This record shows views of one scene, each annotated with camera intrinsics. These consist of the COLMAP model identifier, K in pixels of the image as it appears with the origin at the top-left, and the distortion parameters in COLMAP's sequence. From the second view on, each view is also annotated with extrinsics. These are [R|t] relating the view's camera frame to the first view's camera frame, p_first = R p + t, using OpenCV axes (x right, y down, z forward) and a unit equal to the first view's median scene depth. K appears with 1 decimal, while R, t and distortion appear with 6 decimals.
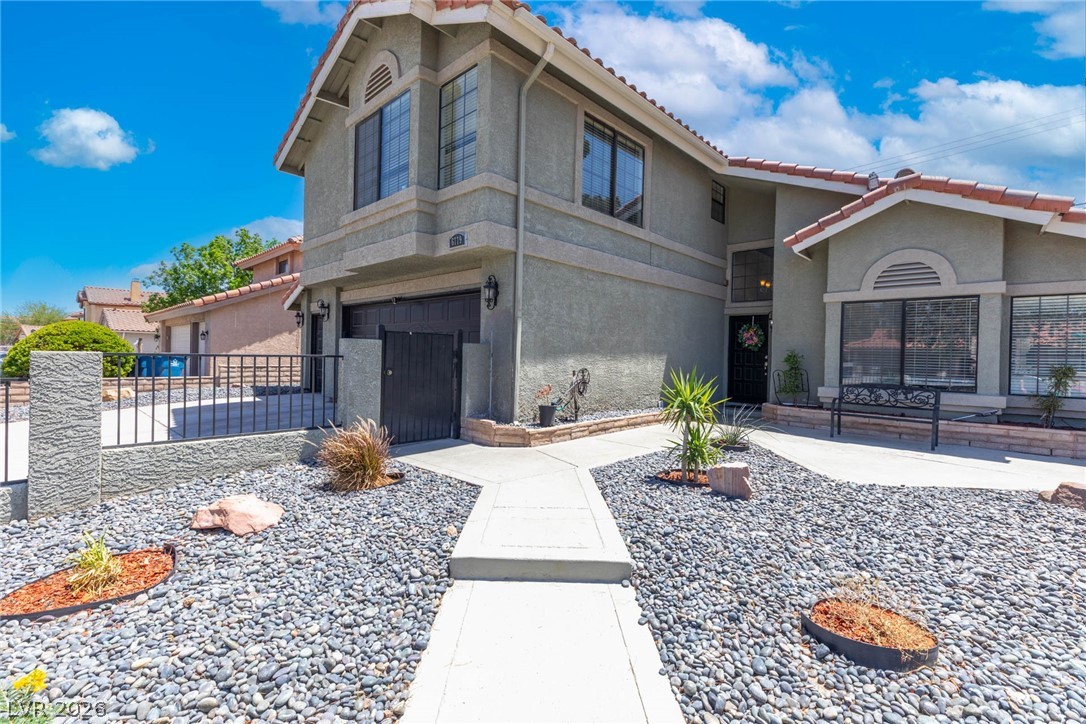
lens RADIAL K [[484.4, 0, 535.2], [0, 484.4, 350.5], [0, 0, 1]] dist [0.001877, 0.000522]
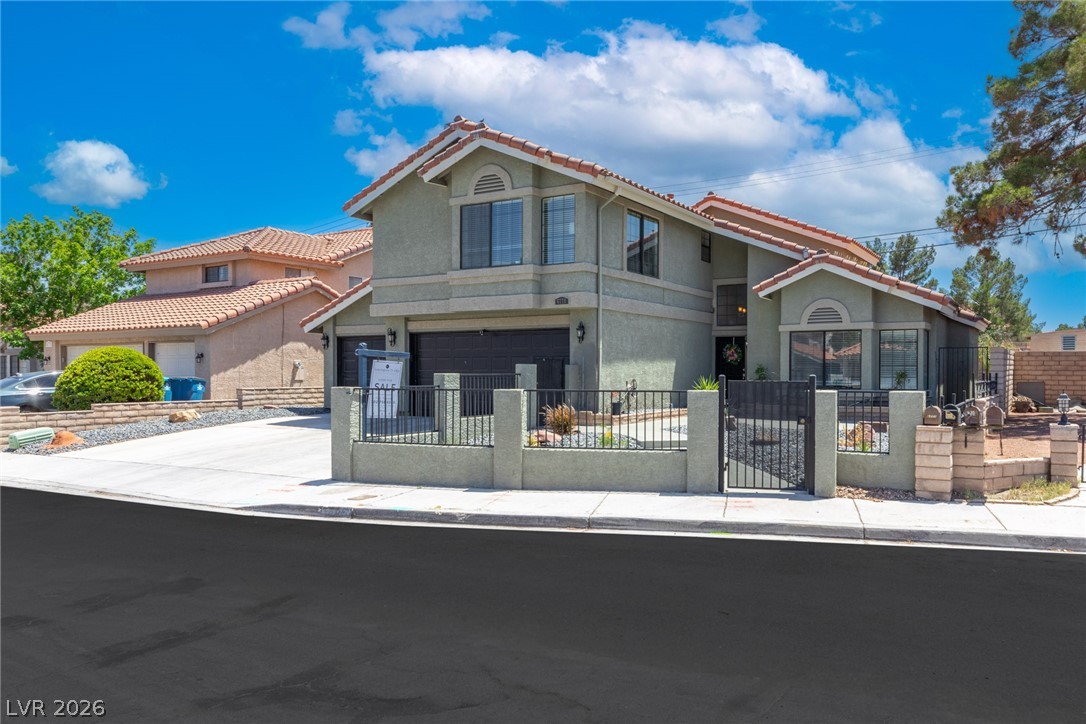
lens RADIAL K [[856.9, 0, 543.0], [0, 856.9, 362.0], [0, 0, 1]] dist [0.003050, -0.000570]
pose [[0.978297, -0.018334, 0.206397, -0.673237], [0.018398, 0.999829, 0.001608, -0.025207], [-0.206391, 0.002224, 0.978467, -1.463278]]
